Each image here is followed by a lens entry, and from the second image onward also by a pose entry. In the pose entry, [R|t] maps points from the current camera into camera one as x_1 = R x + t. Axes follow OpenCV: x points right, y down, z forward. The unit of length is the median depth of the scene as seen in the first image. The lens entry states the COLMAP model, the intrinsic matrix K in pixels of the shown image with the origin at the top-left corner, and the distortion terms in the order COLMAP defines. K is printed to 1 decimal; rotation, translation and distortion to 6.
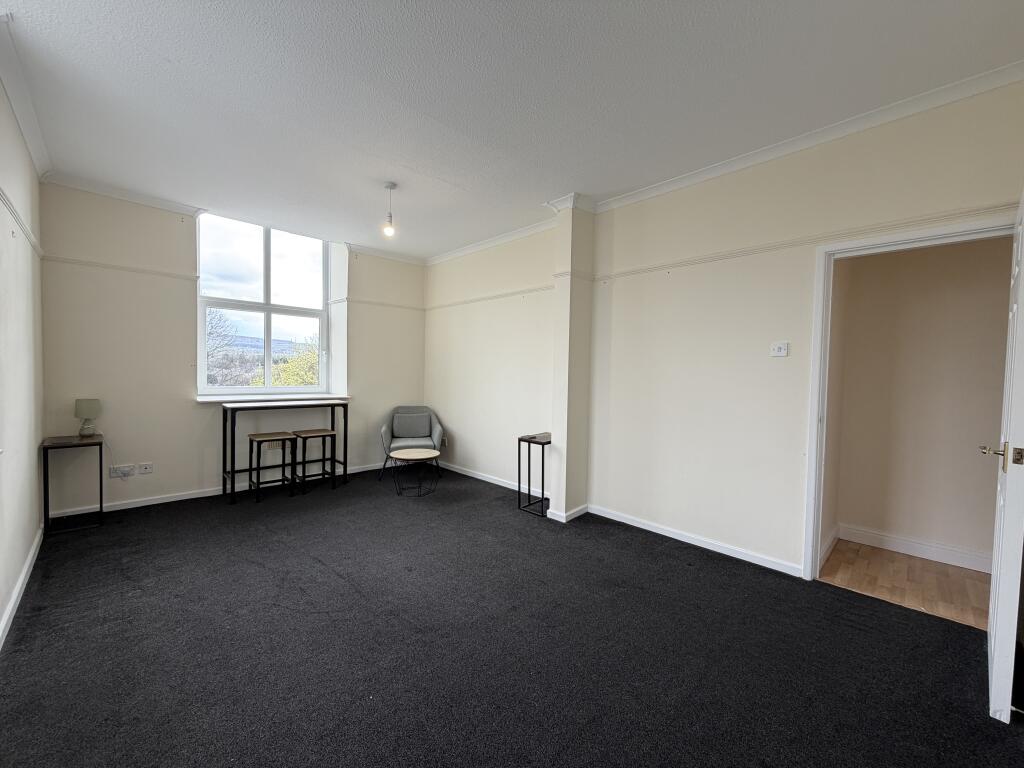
lens RADIAL K [[410.1, 0, 512.0], [0, 410.1, 384.0], [0, 0, 1]] dist [0.000917, -0.000062]
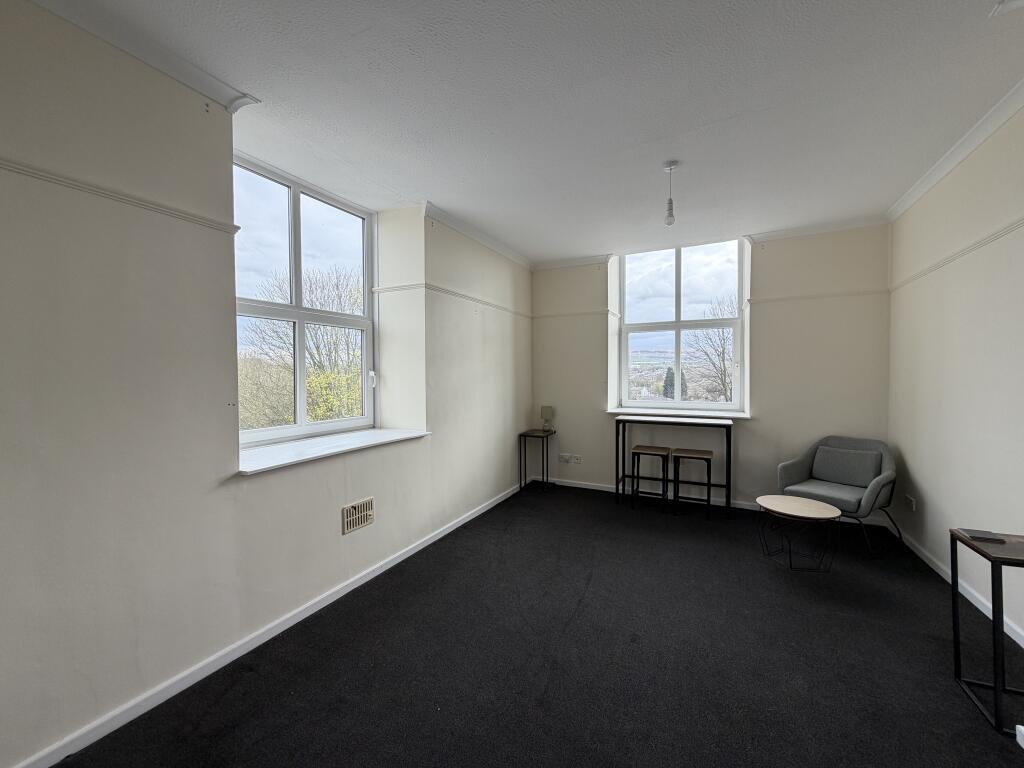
lens RADIAL K [[404.1, 0, 512.0], [0, 404.1, 384.0], [0, 0, 1]] dist [0.000864, 0.000168]
pose [[0.325045, -0.004837, -0.945686, 0.325426], [-0.020233, 0.999722, -0.012068, -0.024095], [0.945482, 0.023057, 0.324857, 0.392457]]
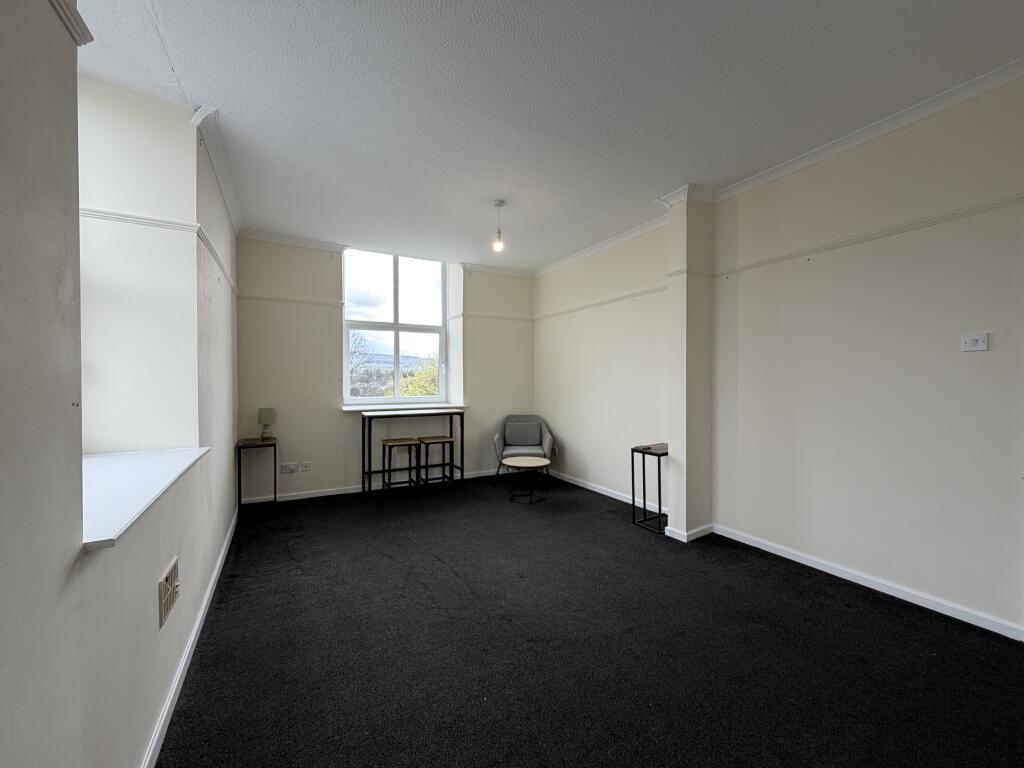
lens RADIAL K [[409.5, 0, 512.0], [0, 409.5, 384.0], [0, 0, 1]] dist [-0.002383, 0.000024]
pose [[0.964404, -0.018179, -0.263806, 0.001729], [0.012052, 0.999619, -0.024826, 0.002737], [0.264157, 0.020763, 0.964256, 0.009117]]
